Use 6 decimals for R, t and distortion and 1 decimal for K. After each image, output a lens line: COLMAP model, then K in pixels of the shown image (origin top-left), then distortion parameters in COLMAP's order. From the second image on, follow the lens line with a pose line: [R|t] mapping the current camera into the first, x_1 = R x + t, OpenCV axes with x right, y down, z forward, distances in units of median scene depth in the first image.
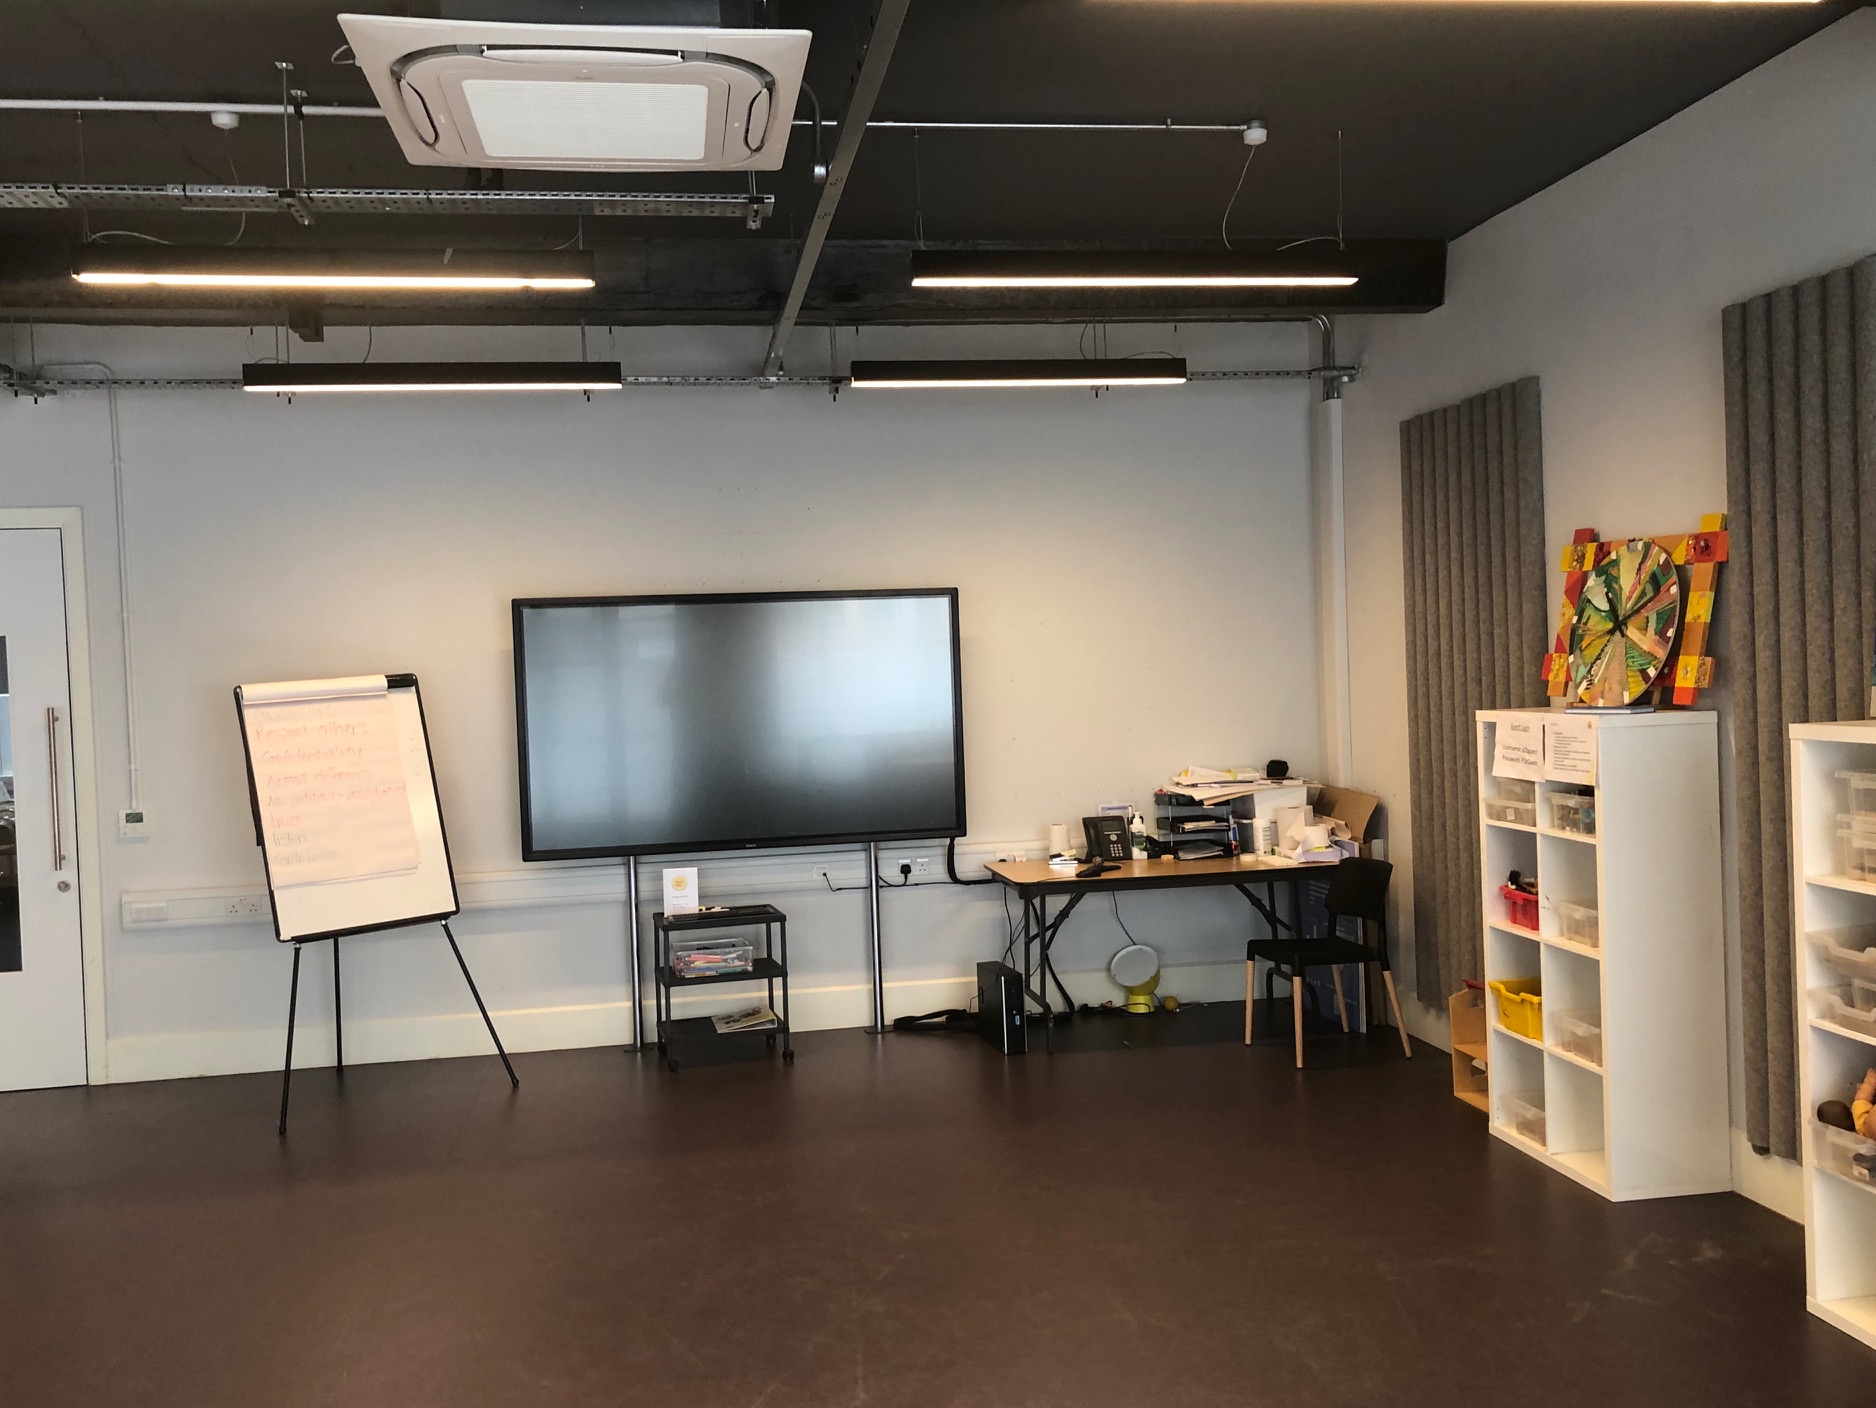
lens RADIAL K [[1538.0, 0, 937.5], [0, 1538.0, 703.9], [0, 0, 1]] dist [0.010345, 0.002371]
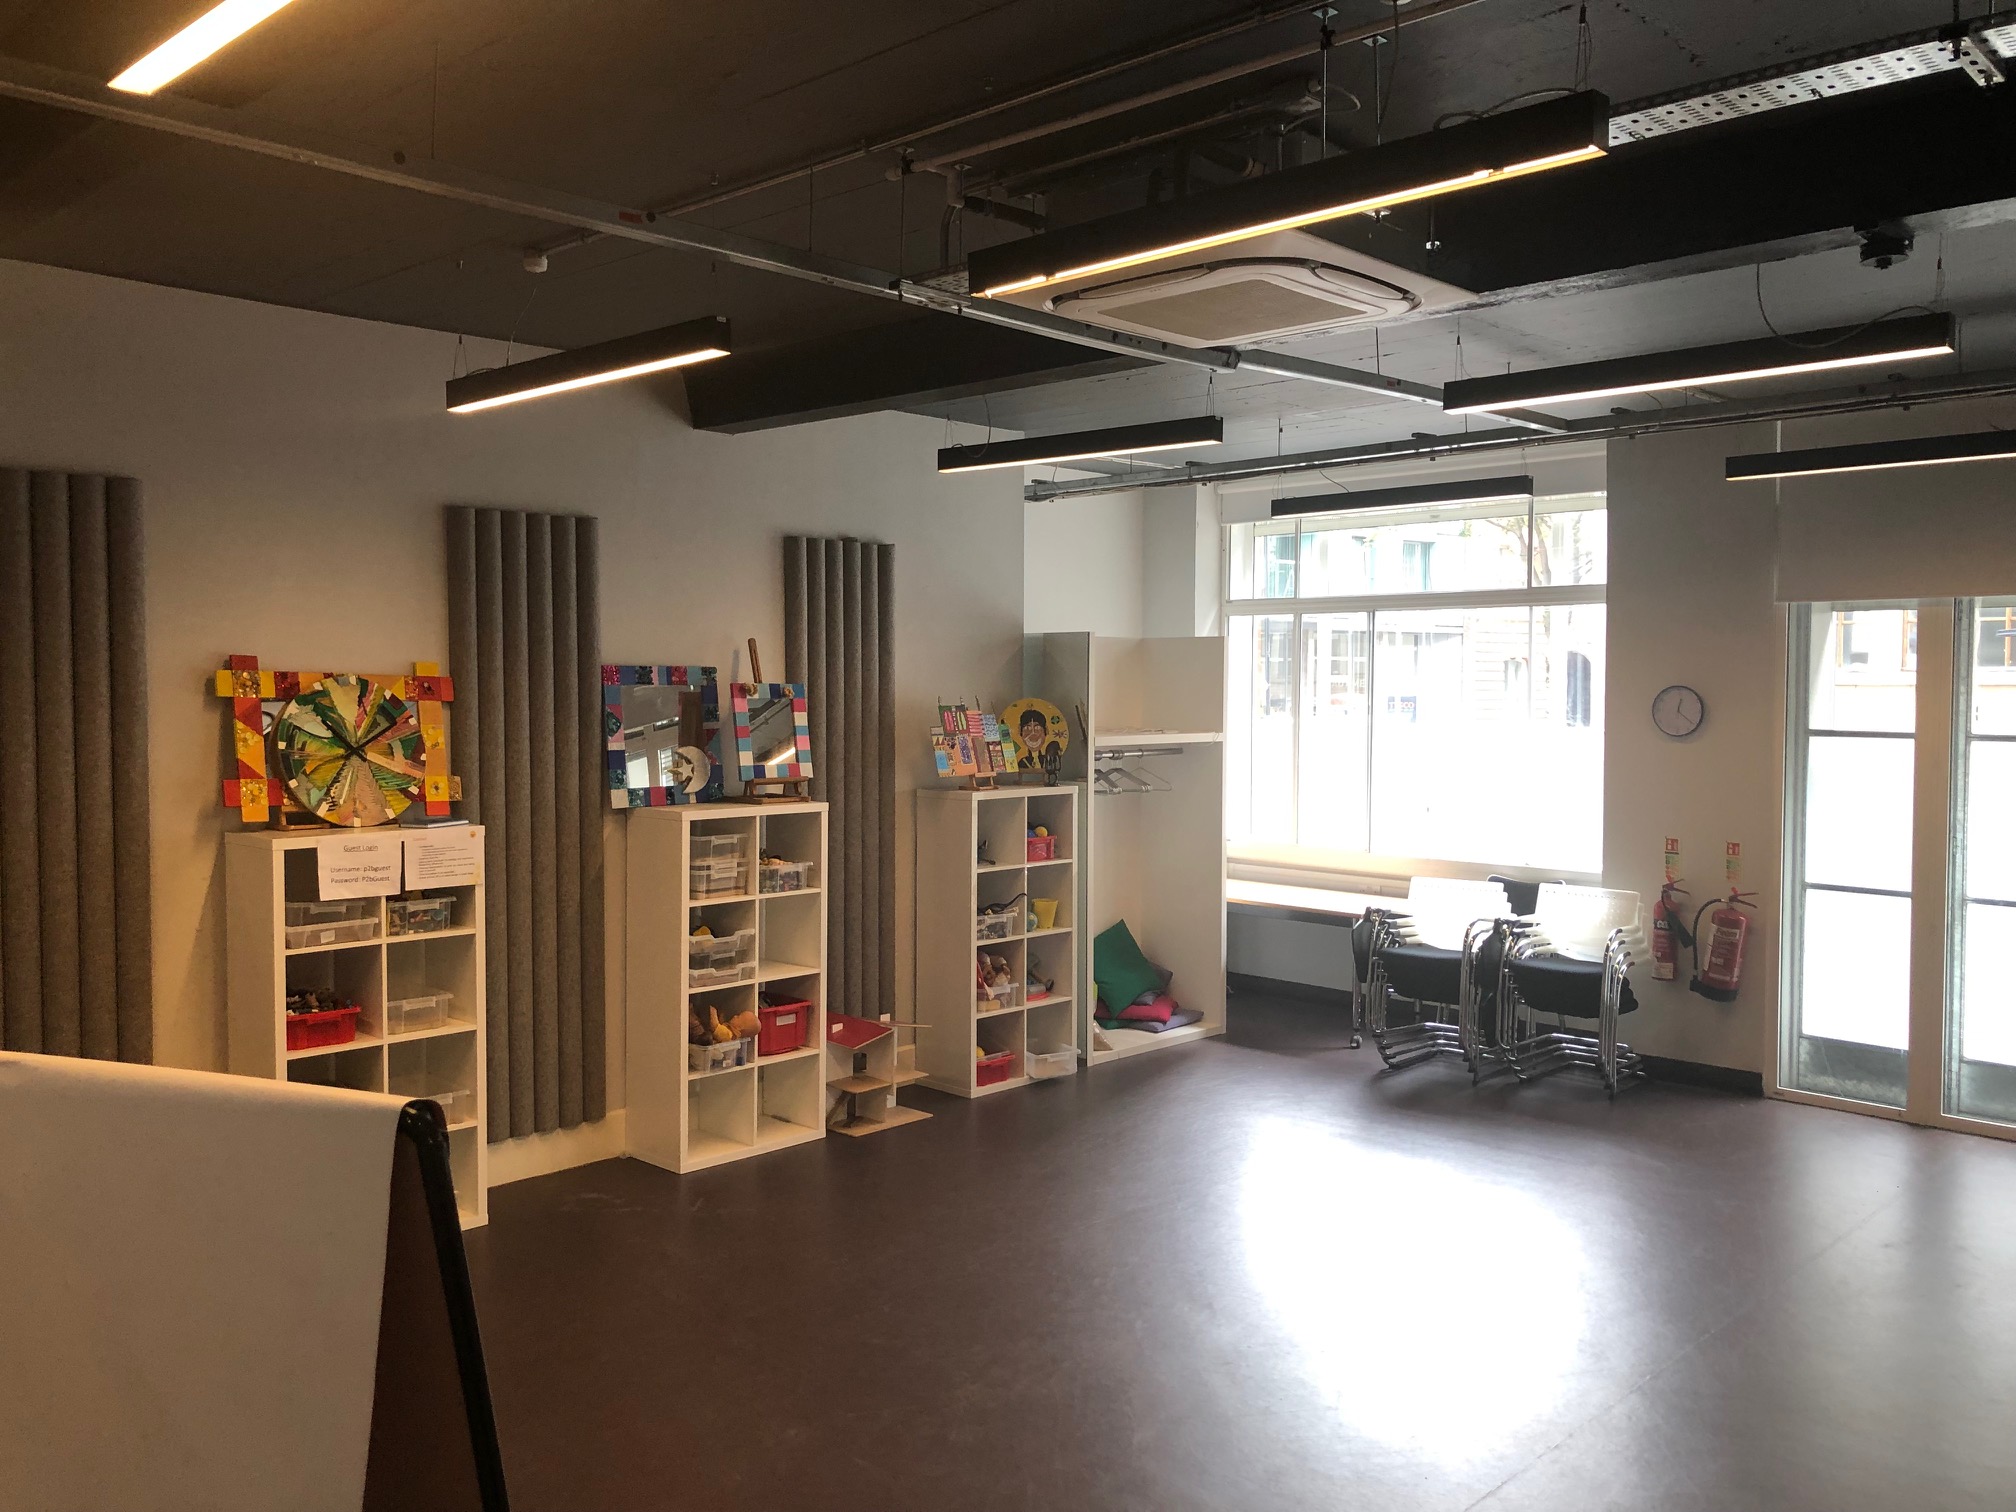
lens RADIAL K [[1652.8, 0, 1007.8], [0, 1652.8, 751.9], [0, 0, 1]] dist [0.010345, 0.002371]
pose [[-0.594054, 0.002277, 0.804422, -0.805927], [0.040924, 0.998787, 0.027394, -0.064114], [-0.803383, 0.049194, -0.593427, 1.338784]]
